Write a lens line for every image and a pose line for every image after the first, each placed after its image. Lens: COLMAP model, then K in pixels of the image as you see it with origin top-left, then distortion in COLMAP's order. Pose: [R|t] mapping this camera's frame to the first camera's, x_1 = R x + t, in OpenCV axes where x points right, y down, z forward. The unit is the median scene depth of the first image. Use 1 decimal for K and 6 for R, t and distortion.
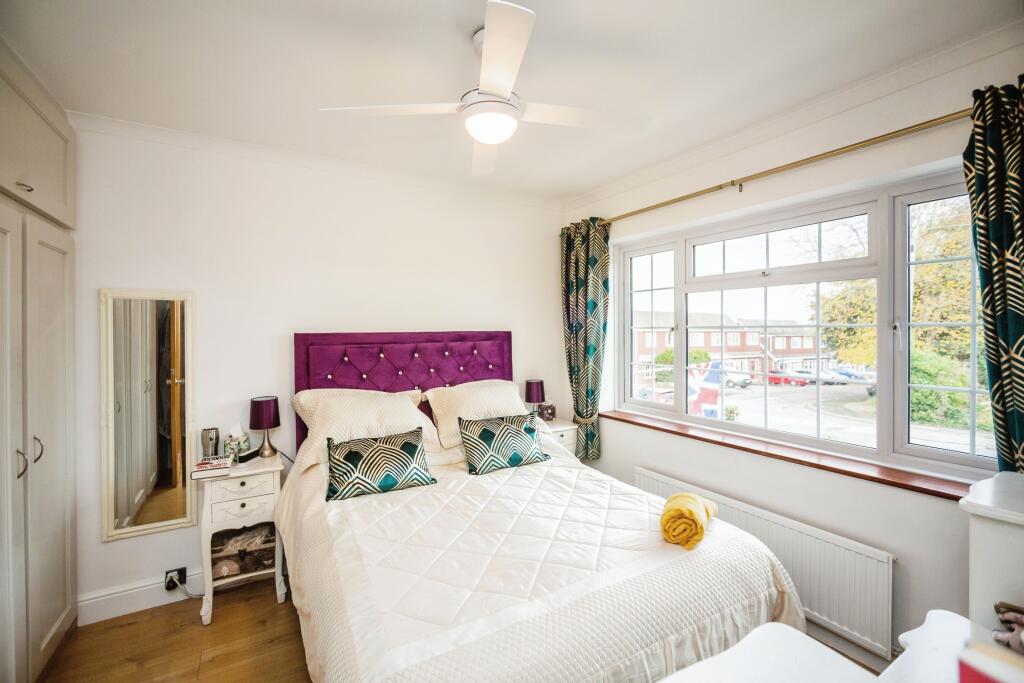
lens RADIAL K [[430.7, 0, 512.0], [0, 430.7, 341.5], [0, 0, 1]] dist [0.000928, 0.000015]
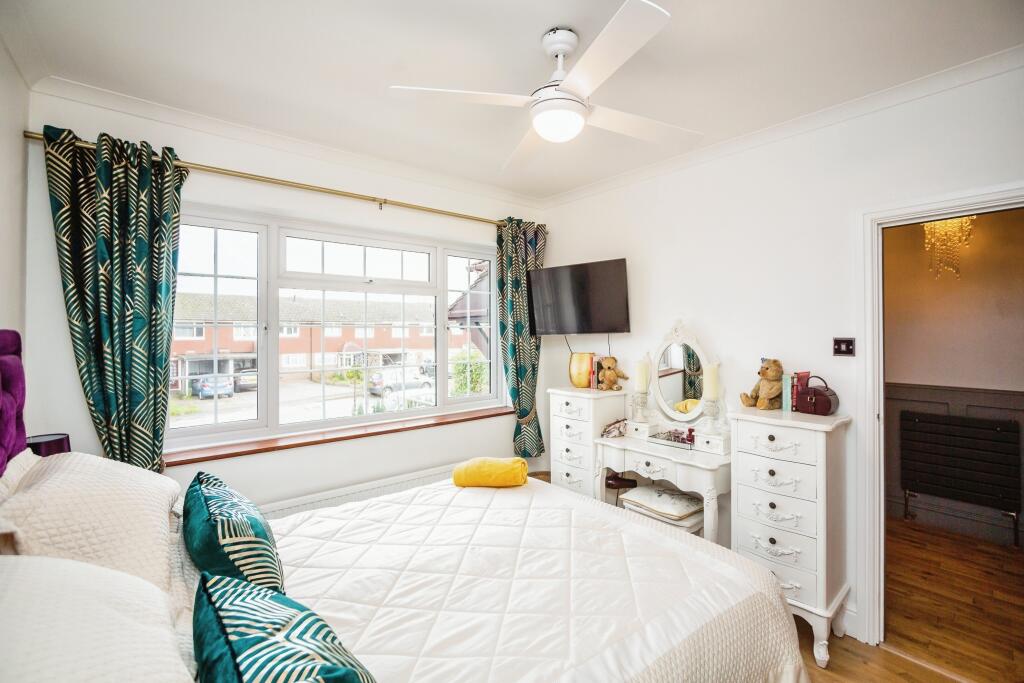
lens RADIAL K [[433.1, 0, 517.2], [0, 433.1, 329.5], [0, 0, 1]] dist [-0.028434, -0.000004]
pose [[-0.126098, 0.003217, 0.992013, -0.683654], [0.028363, 0.999598, 0.000364, -0.016802], [-0.991612, 0.028182, -0.126139, 0.817382]]
